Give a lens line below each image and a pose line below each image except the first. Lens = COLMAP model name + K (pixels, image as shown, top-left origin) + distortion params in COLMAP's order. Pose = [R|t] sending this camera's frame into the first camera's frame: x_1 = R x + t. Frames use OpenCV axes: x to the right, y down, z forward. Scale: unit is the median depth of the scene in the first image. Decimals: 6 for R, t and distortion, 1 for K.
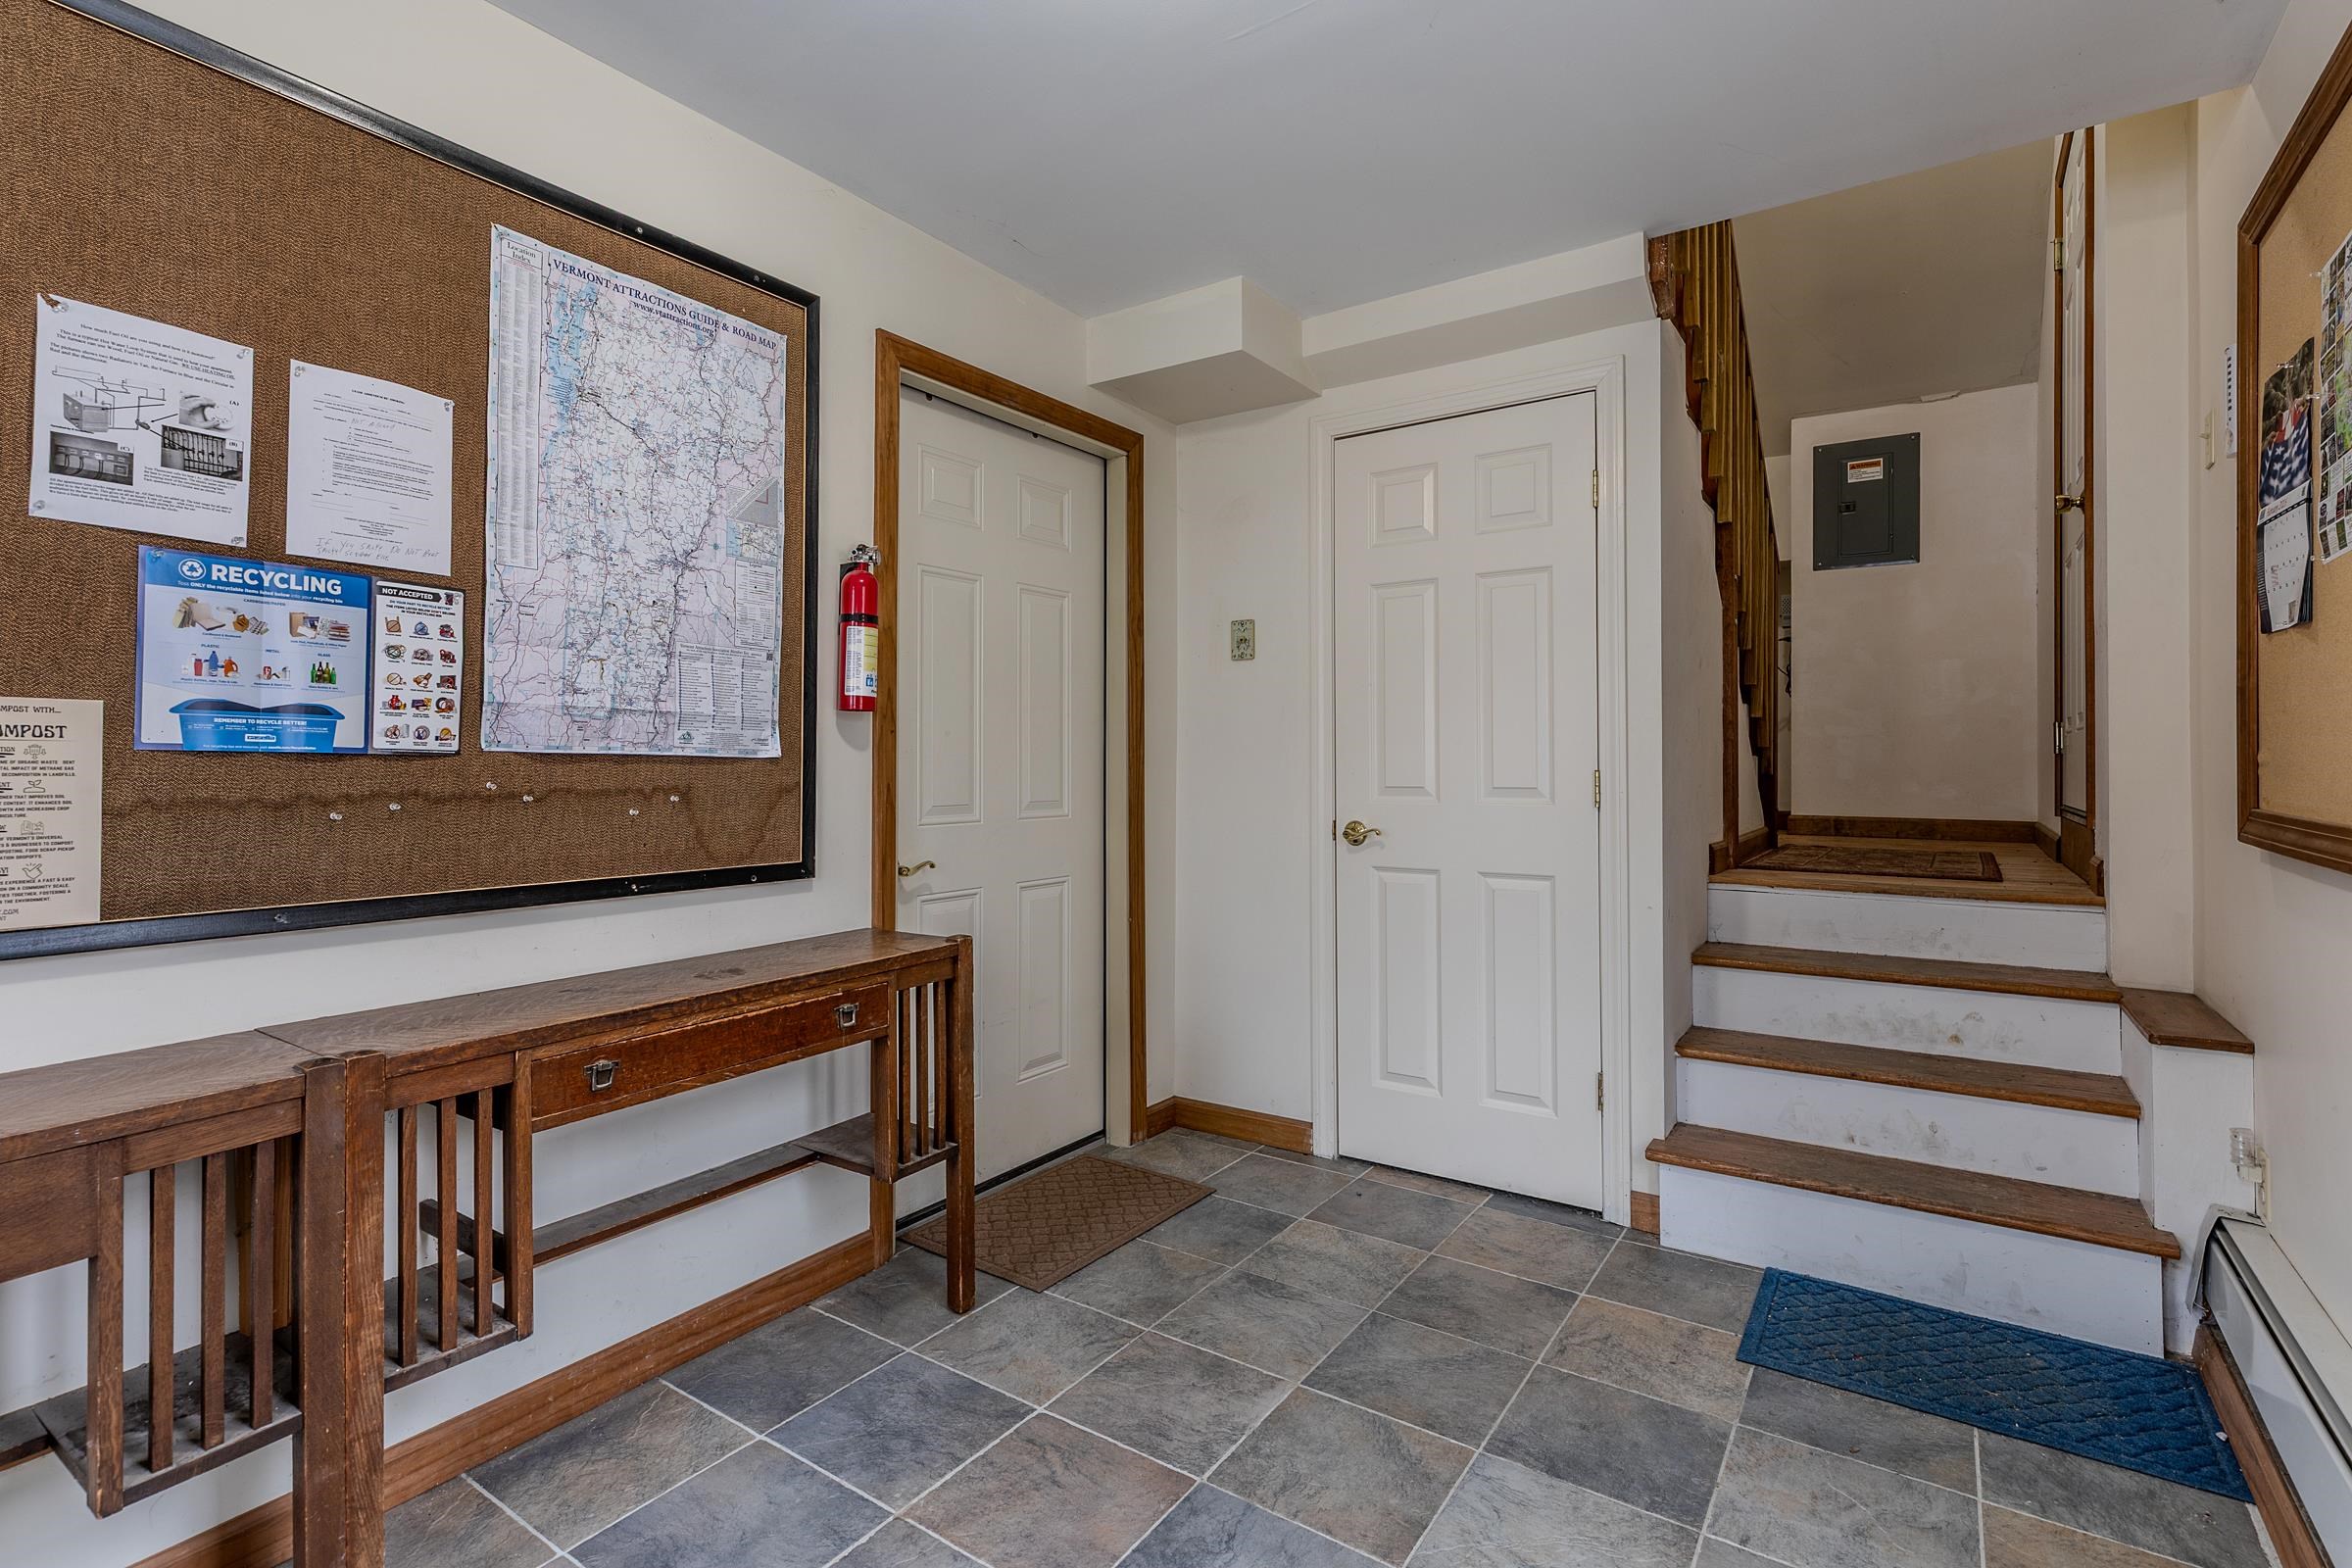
lens RADIAL K [[1058.1, 0, 1185.3], [0, 1058.1, 770.6], [0, 0, 1]] dist [0.001813, 0.000582]
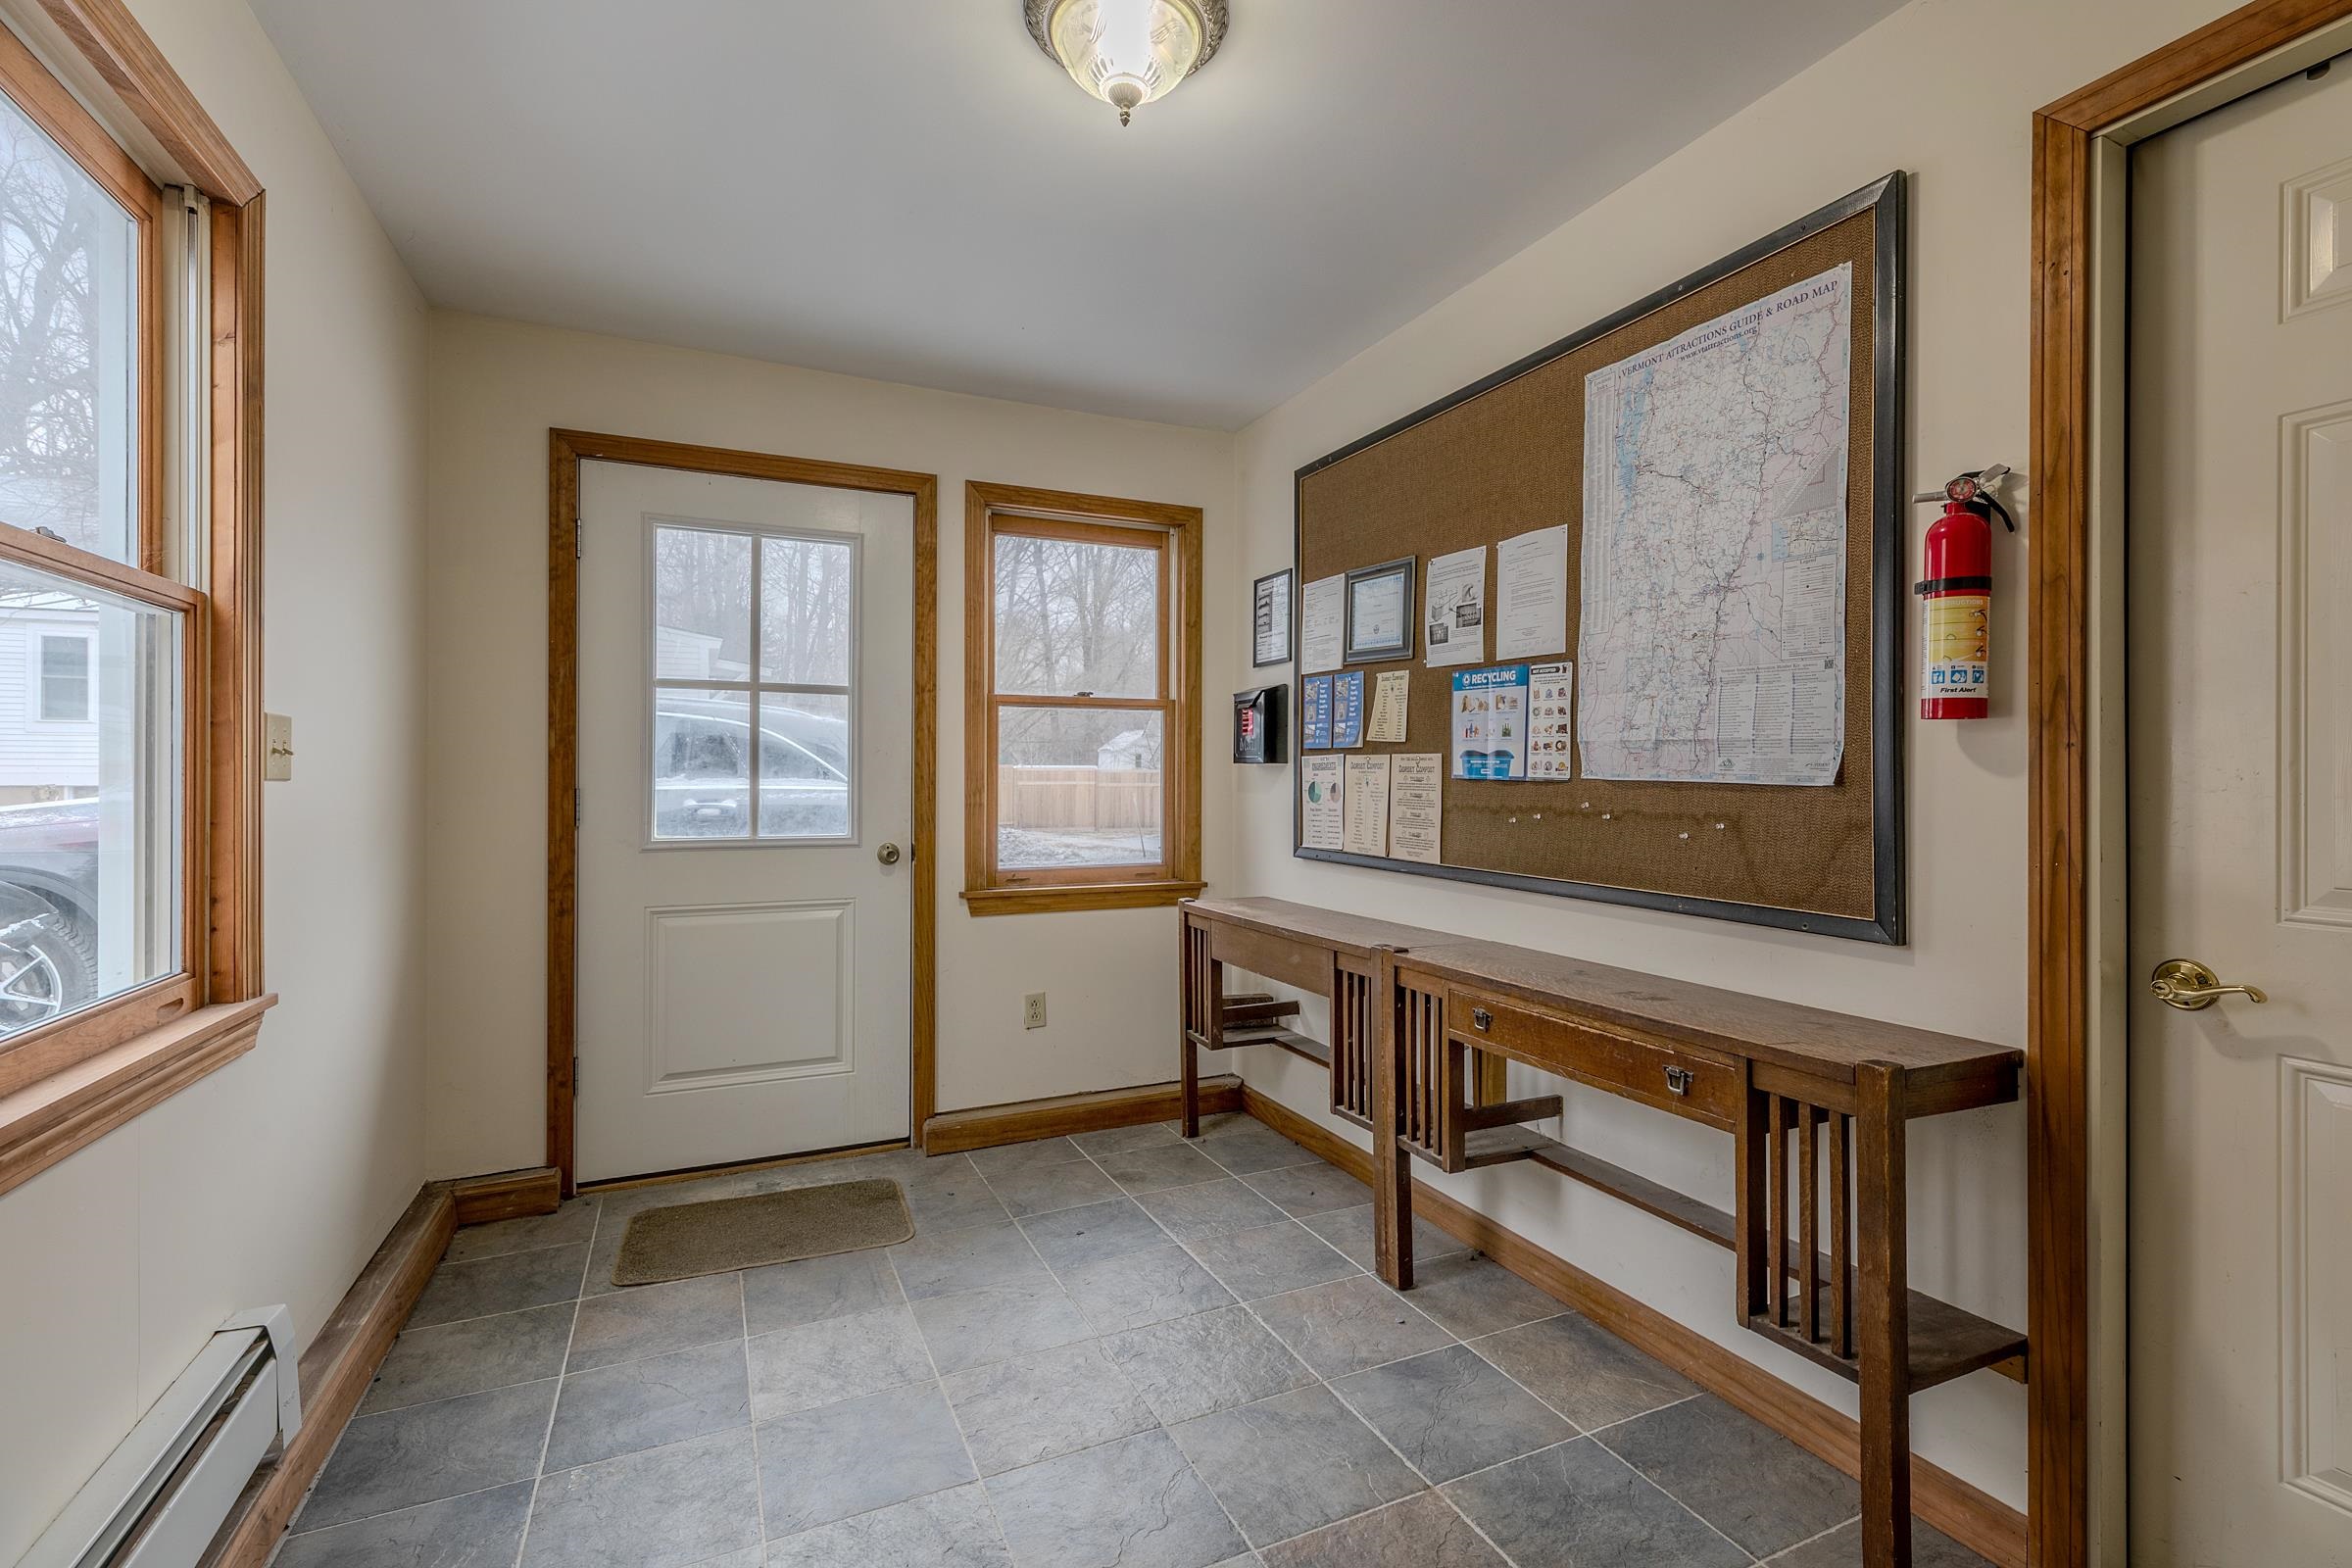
lens RADIAL K [[1039.5, 0, 1161.7], [0, 1039.5, 790.7], [0, 0, 1]] dist [-0.000108, 0.000099]
pose [[-0.517568, 0.014009, -0.855527, 0.693215], [-0.008725, 0.999728, 0.021649, -0.025773], [0.855597, 0.018669, -0.517305, 1.172827]]
